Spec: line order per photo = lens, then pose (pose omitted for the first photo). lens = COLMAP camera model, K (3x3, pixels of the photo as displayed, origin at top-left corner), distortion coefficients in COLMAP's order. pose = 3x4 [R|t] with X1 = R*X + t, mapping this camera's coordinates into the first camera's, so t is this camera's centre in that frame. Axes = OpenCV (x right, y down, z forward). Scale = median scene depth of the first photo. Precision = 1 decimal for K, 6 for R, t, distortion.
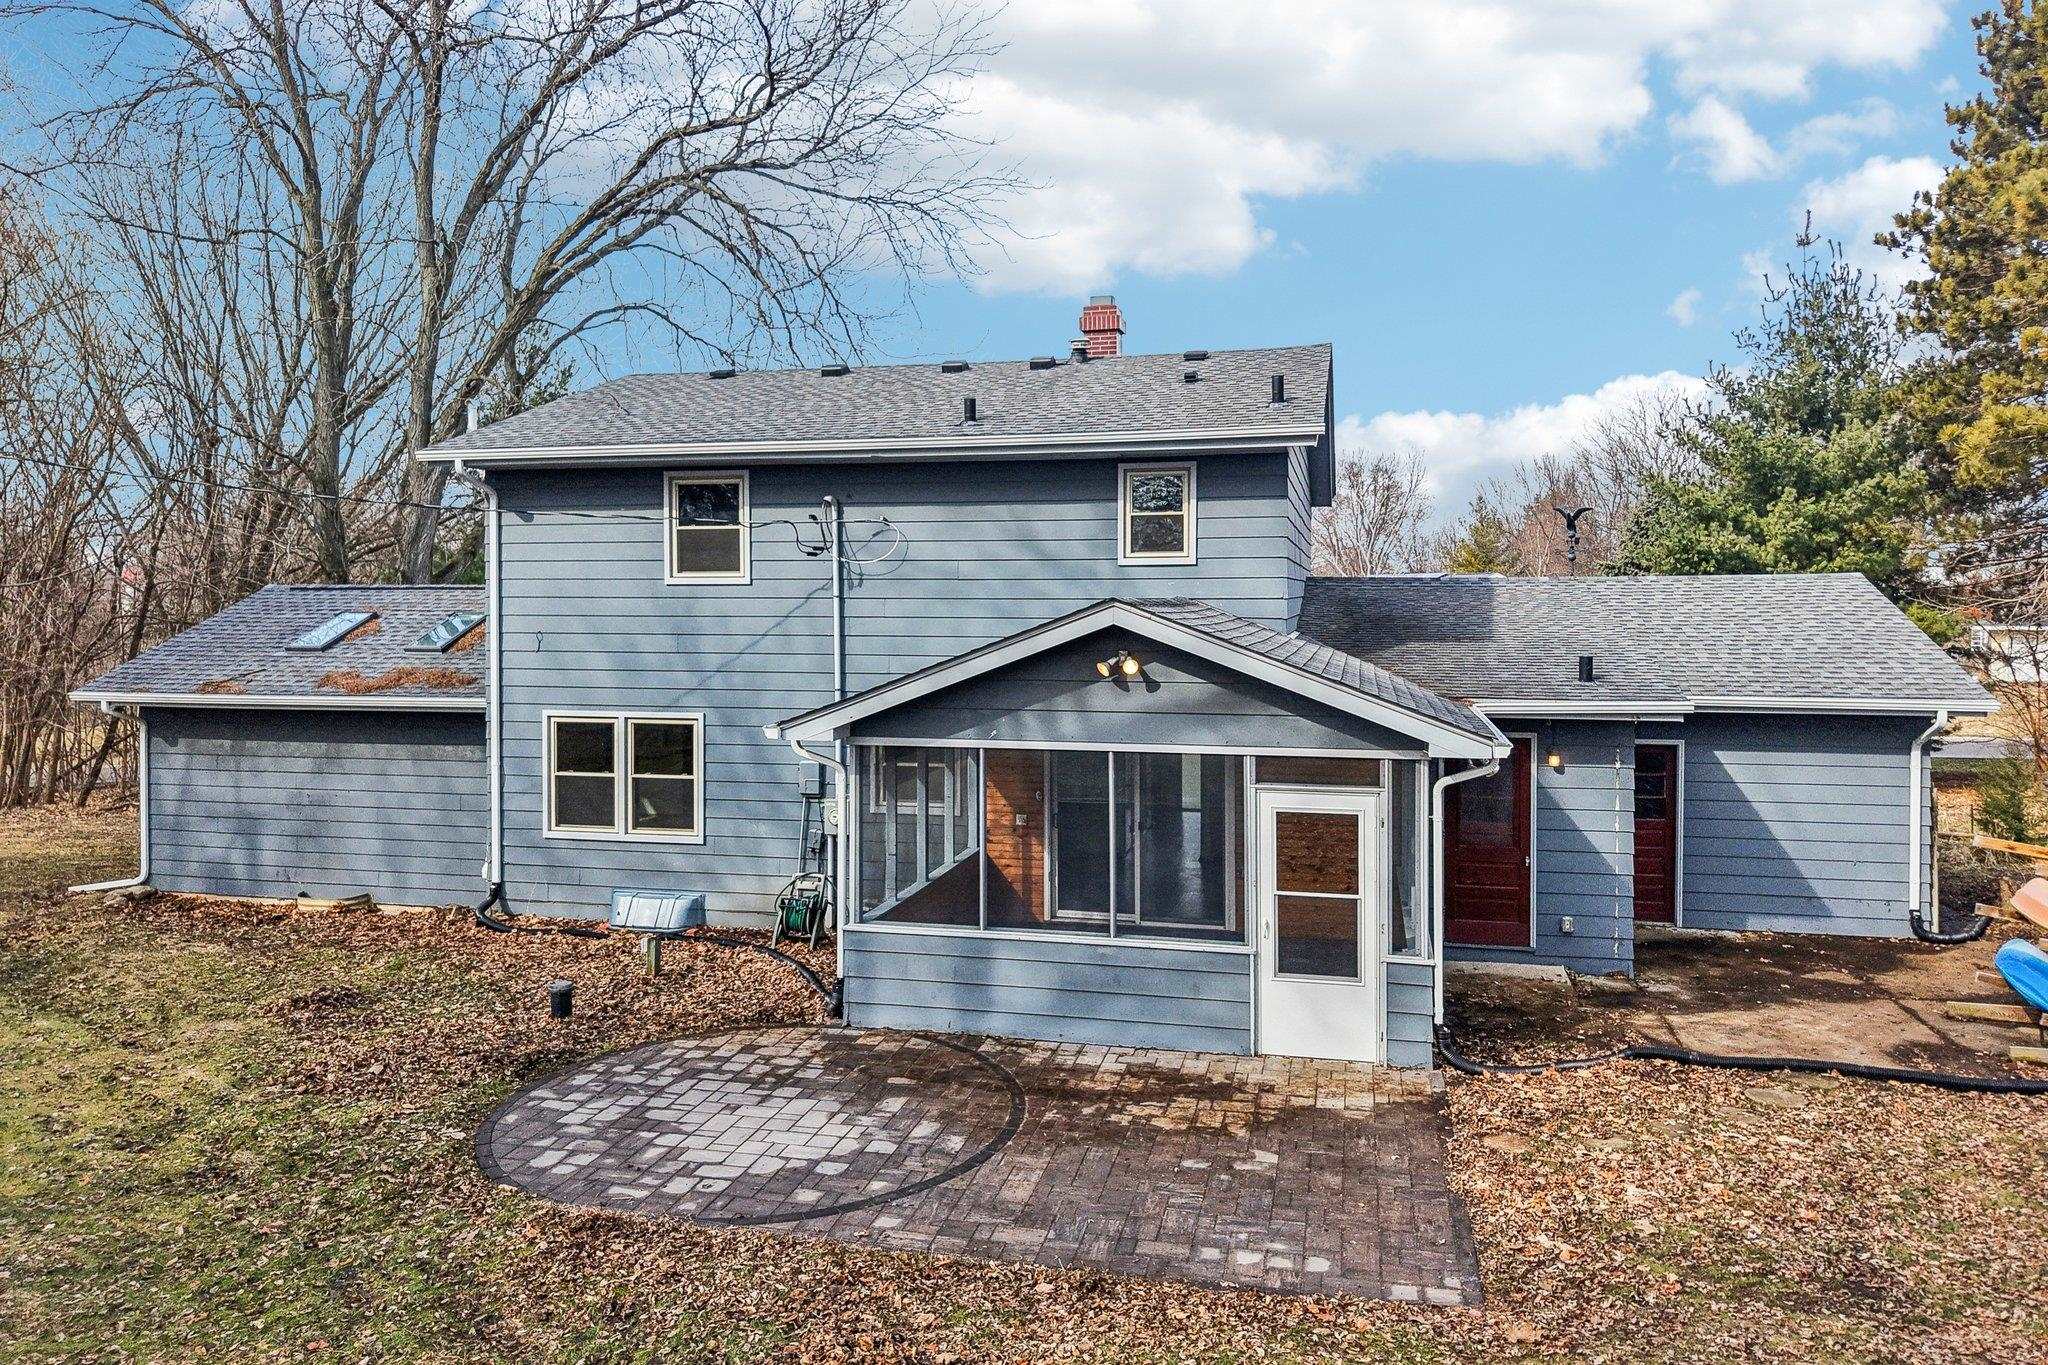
lens RADIAL K [[1453.5, 0, 1029.8], [0, 1453.5, 656.2], [0, 0, 1]] dist [-0.000708, -0.001488]
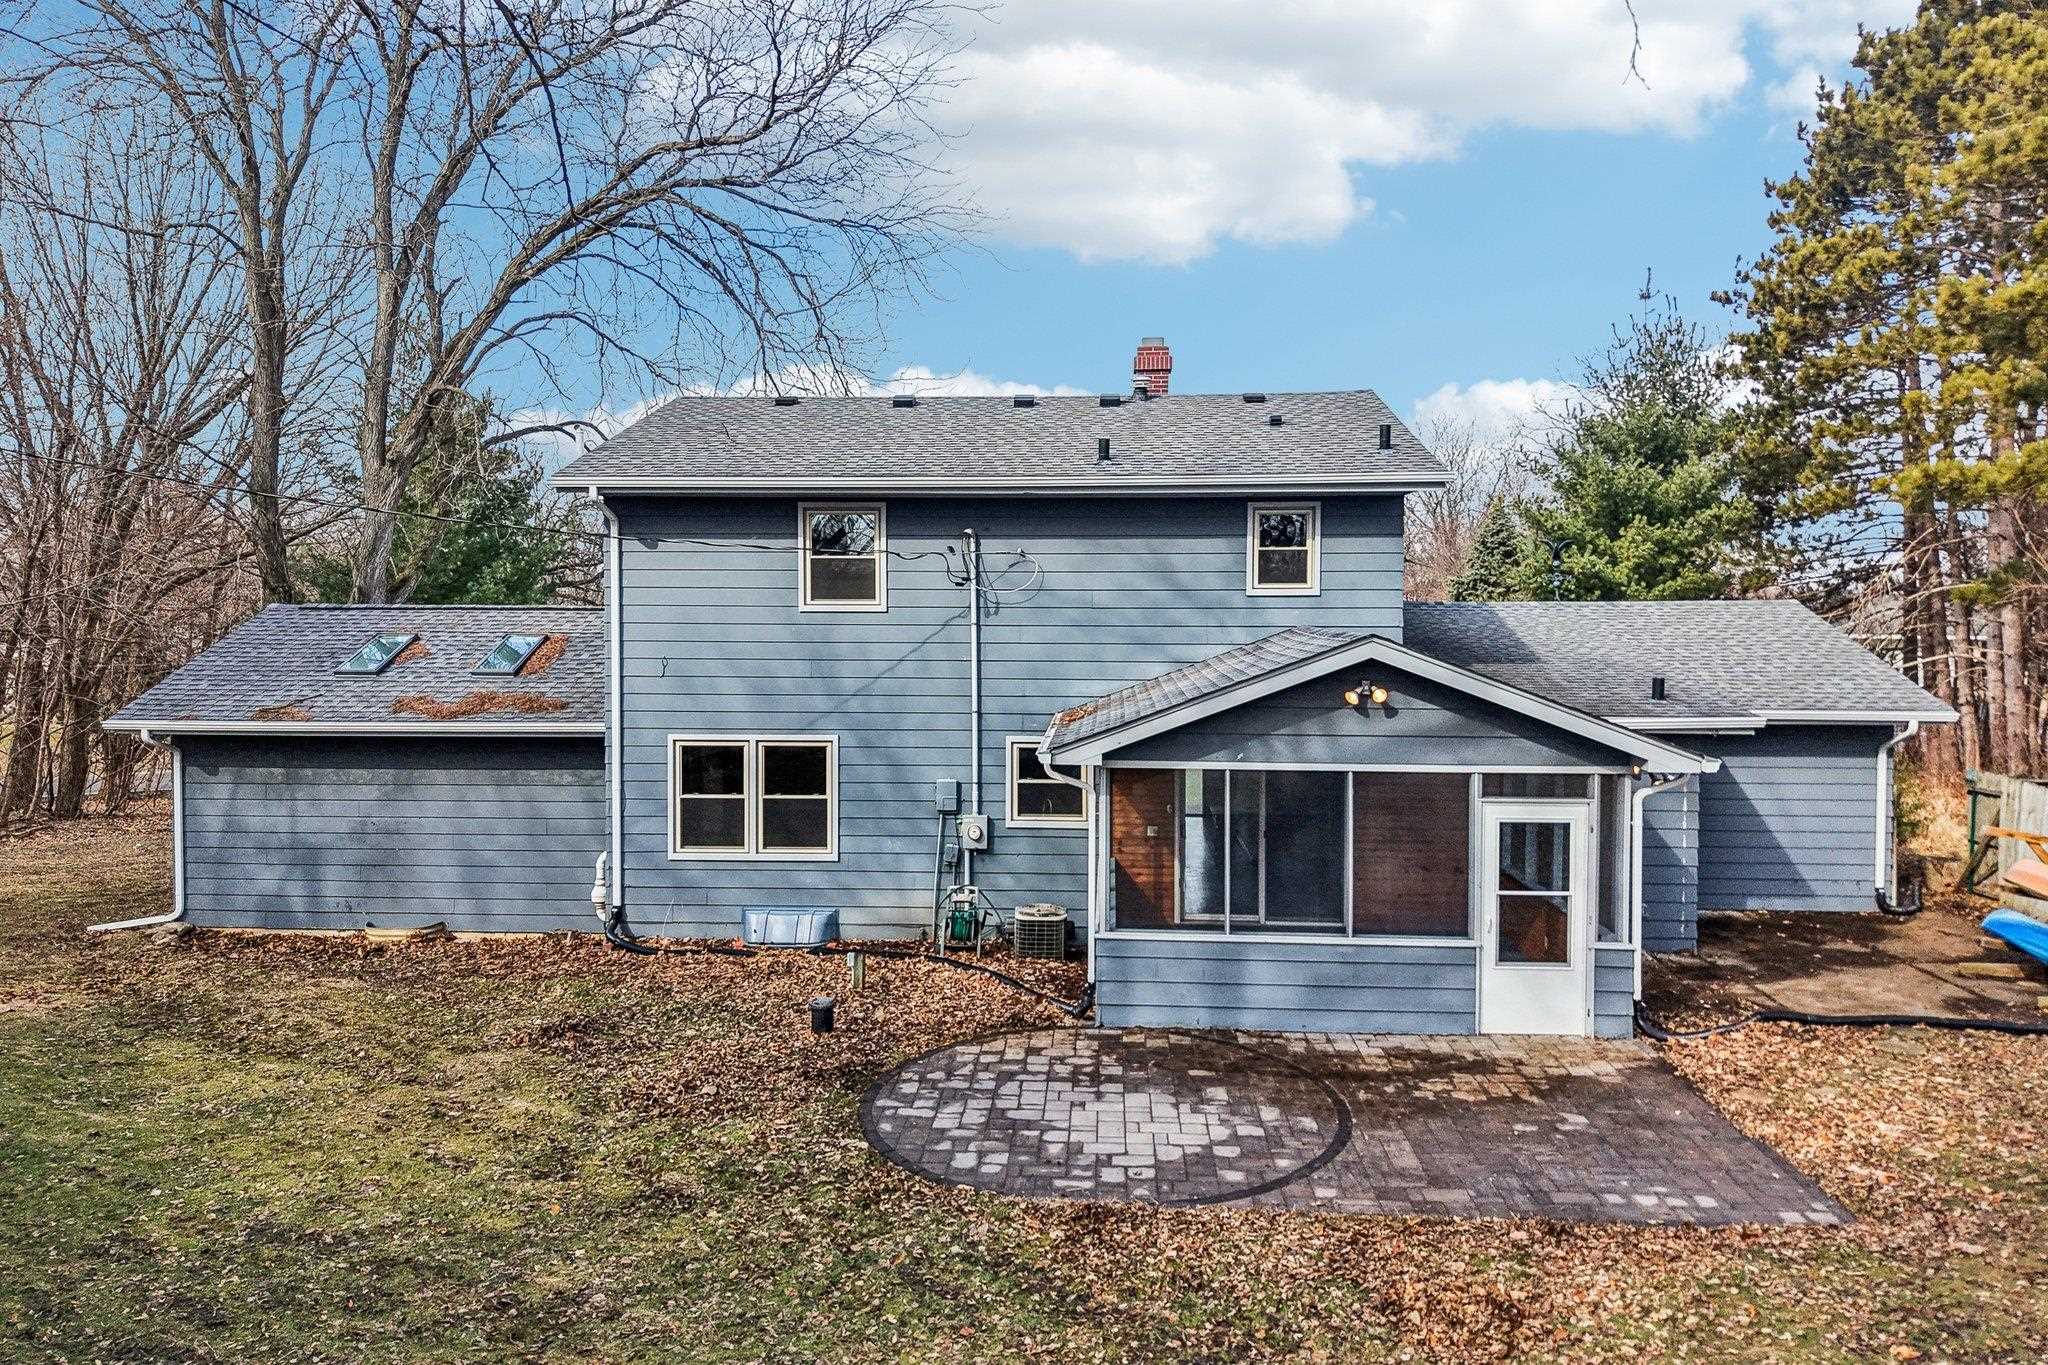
lens RADIAL K [[1437.8, 0, 1024.0], [0, 1437.8, 682.5], [0, 0, 1]] dist [0.009924, -0.008484]
pose [[0.984553, -0.007493, 0.174926, -0.285210], [0.004368, 0.999824, 0.018241, -0.017633], [-0.175032, -0.017195, 0.984413, -0.034559]]
